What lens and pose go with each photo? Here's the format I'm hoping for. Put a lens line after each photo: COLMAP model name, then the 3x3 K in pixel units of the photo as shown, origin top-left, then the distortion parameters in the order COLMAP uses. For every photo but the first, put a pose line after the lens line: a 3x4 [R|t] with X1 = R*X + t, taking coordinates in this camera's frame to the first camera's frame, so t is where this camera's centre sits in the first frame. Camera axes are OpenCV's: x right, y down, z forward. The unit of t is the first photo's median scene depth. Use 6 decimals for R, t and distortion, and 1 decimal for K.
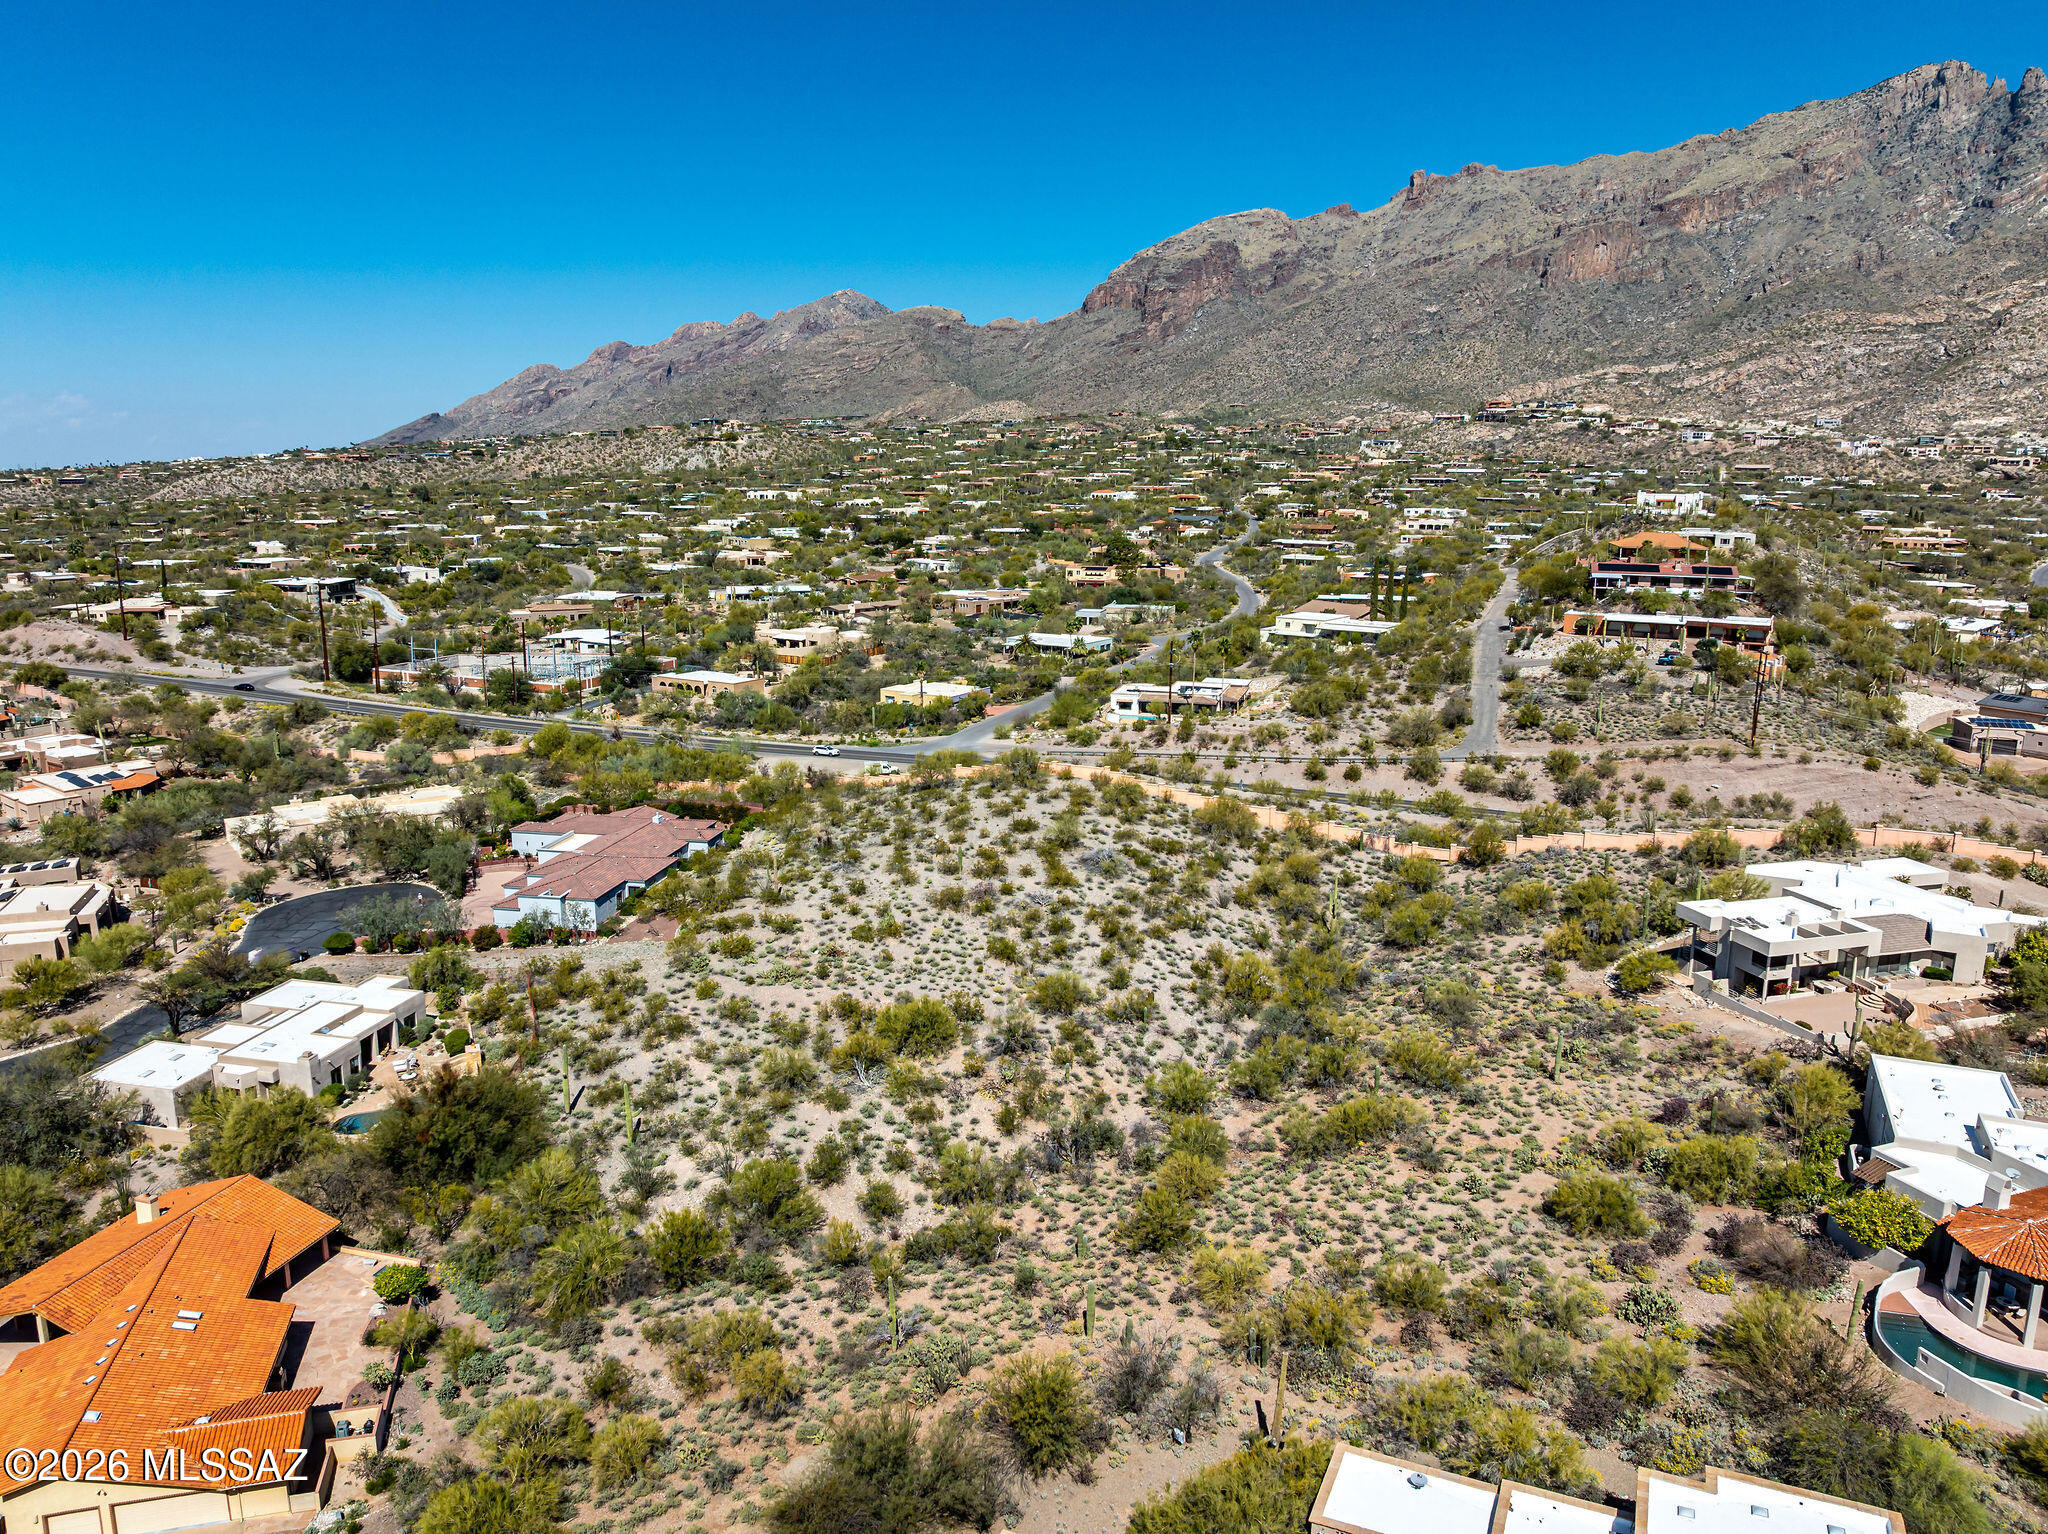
lens RADIAL K [[1451.8, 0, 1015.7], [0, 1451.8, 763.0], [0, 0, 1]] dist [-0.051861, 0.019523]
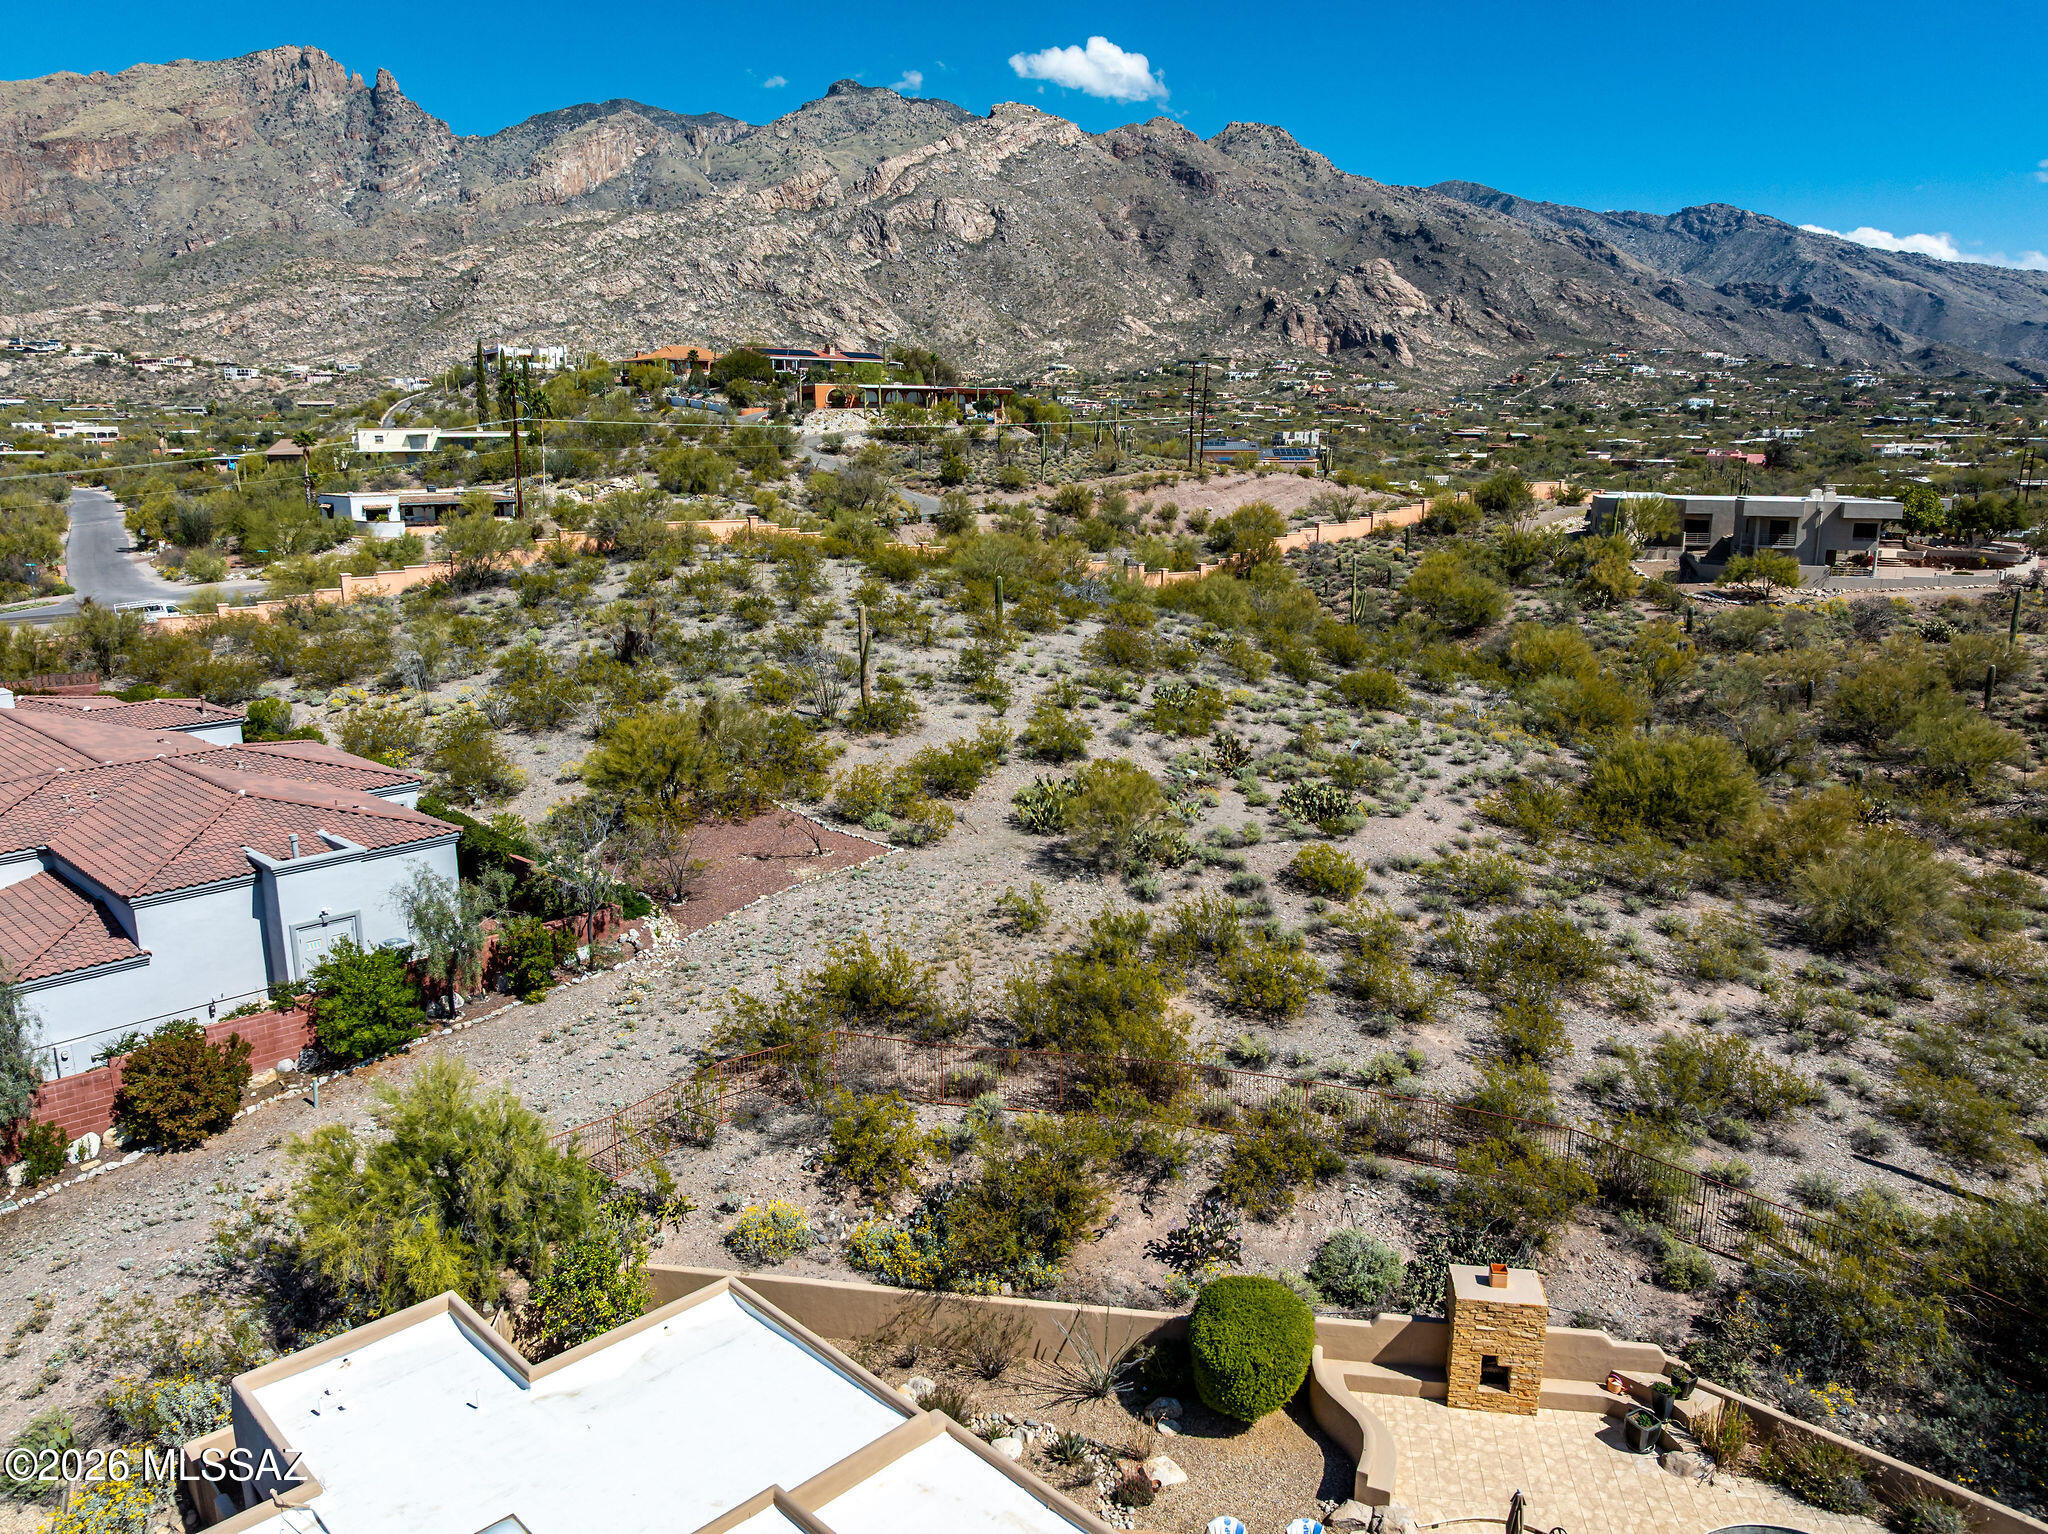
lens RADIAL K [[1445.2, 0, 1018.4], [0, 1445.2, 768.6], [0, 0, 1]] dist [-0.039058, -0.001135]
pose [[0.537170, -0.187779, 0.822306, -0.068308], [0.174962, 0.978506, 0.109155, 0.010472], [-0.825128, 0.085237, 0.558478, 0.111108]]
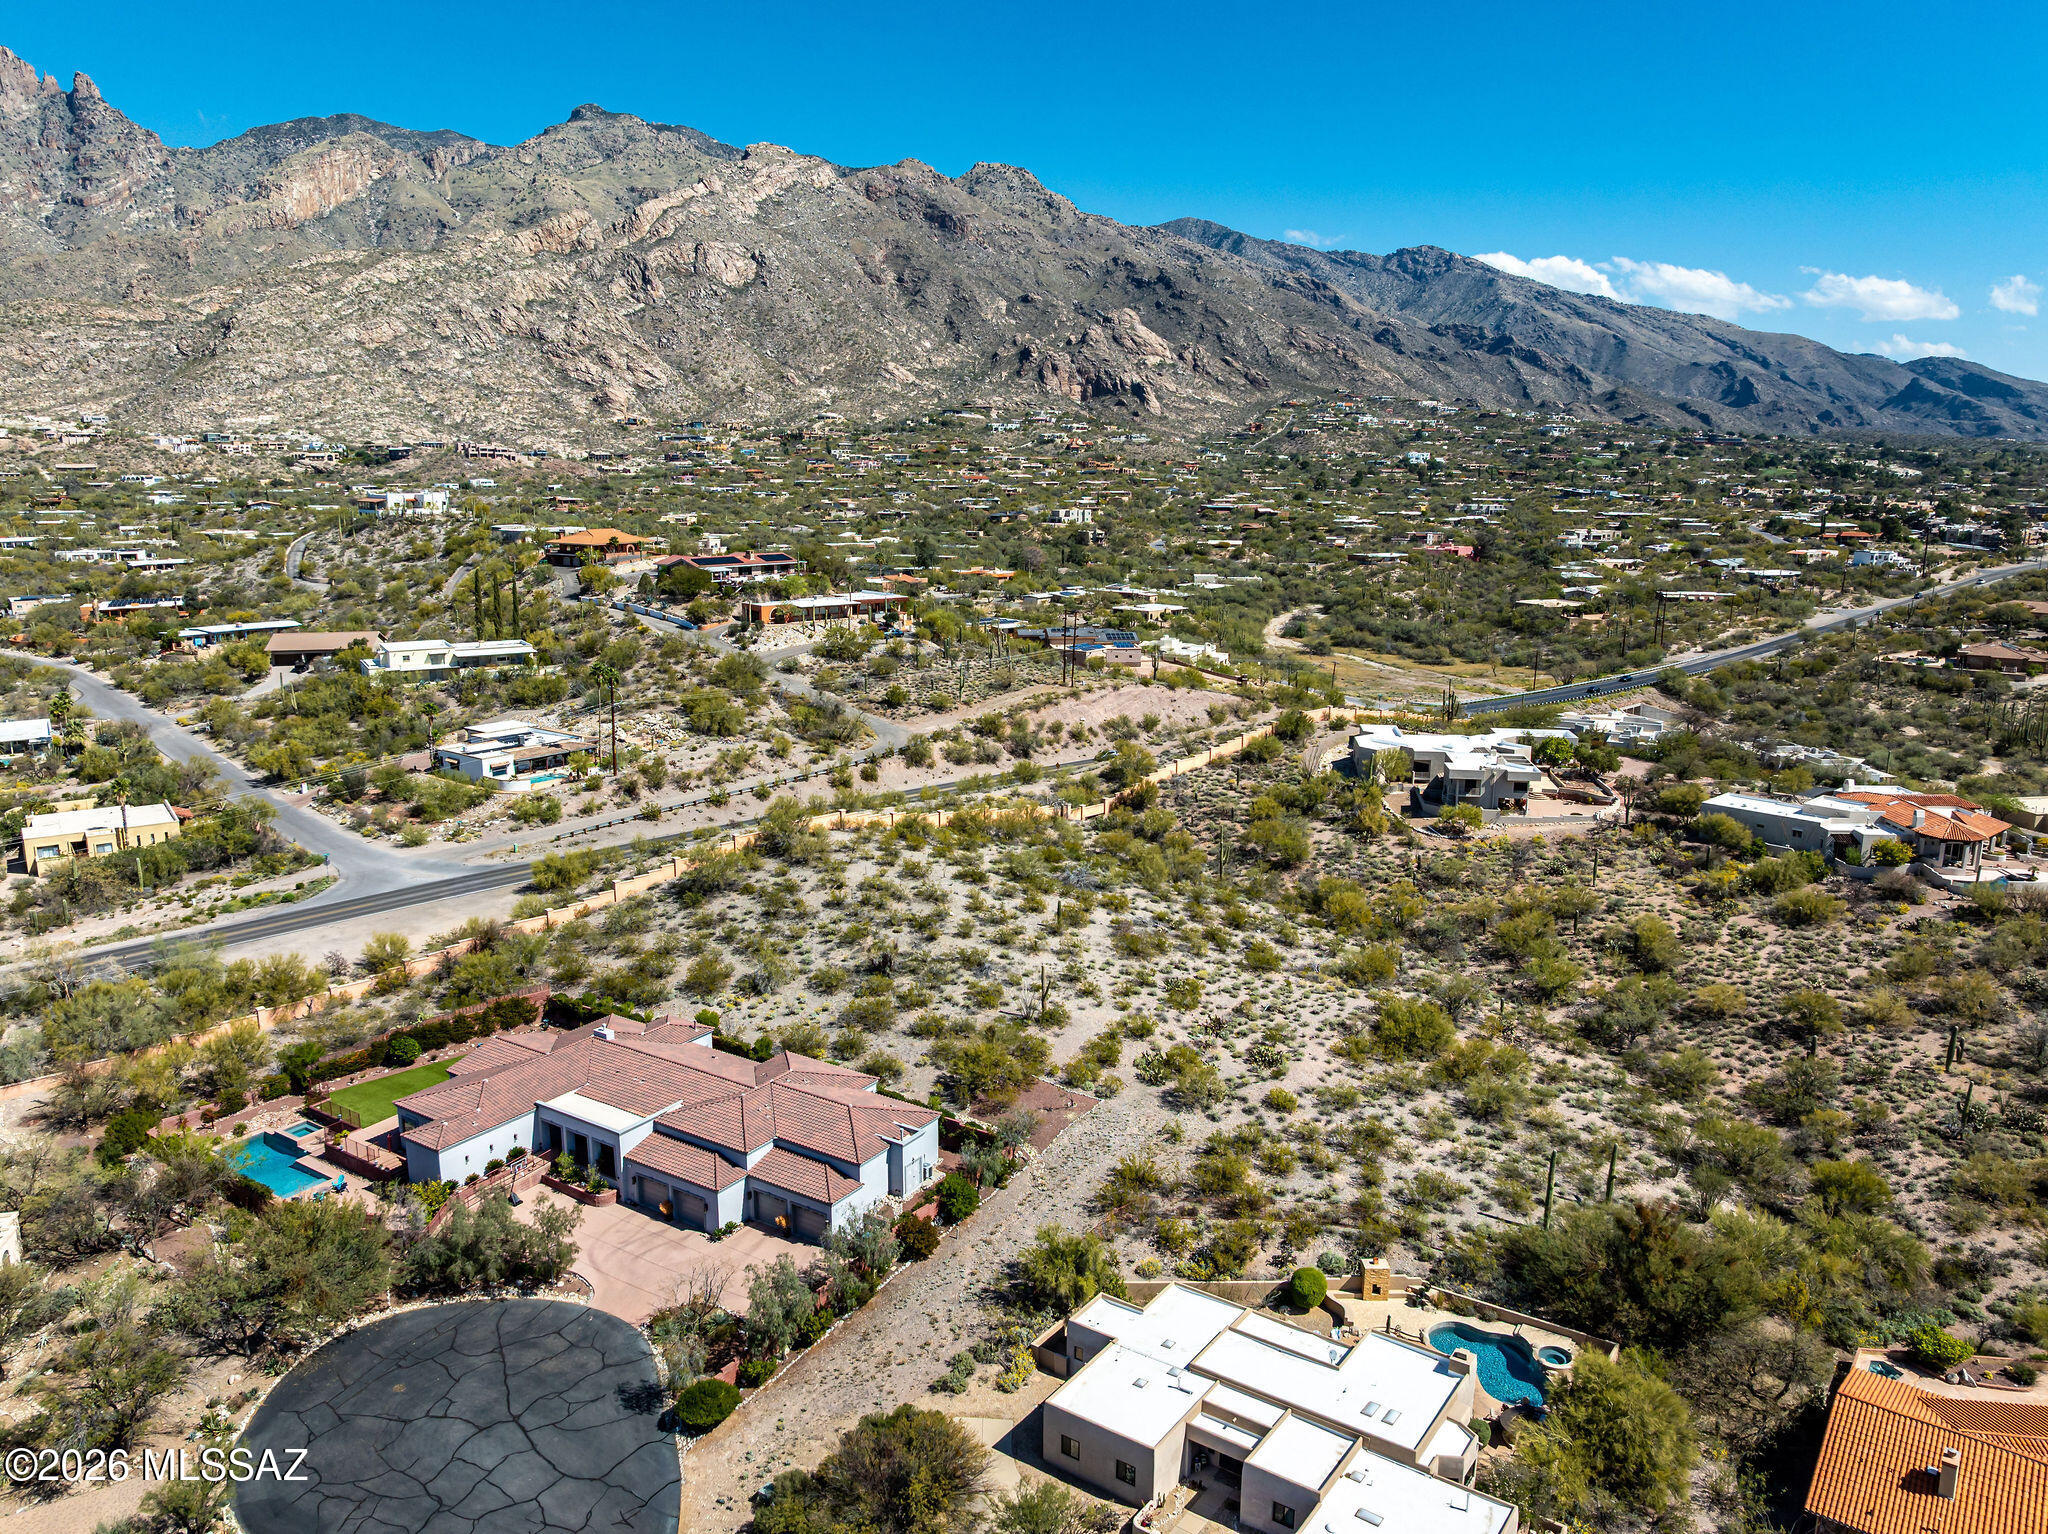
lens RADIAL K [[1445.2, 0, 1018.4], [0, 1445.2, 768.6], [0, 0, 1]] dist [-0.039058, -0.001135]
pose [[0.387242, -0.192259, 0.901710, -0.126471], [0.186360, 0.974151, 0.127672, -0.021136], [-0.902947, 0.118602, 0.413061, 0.098932]]
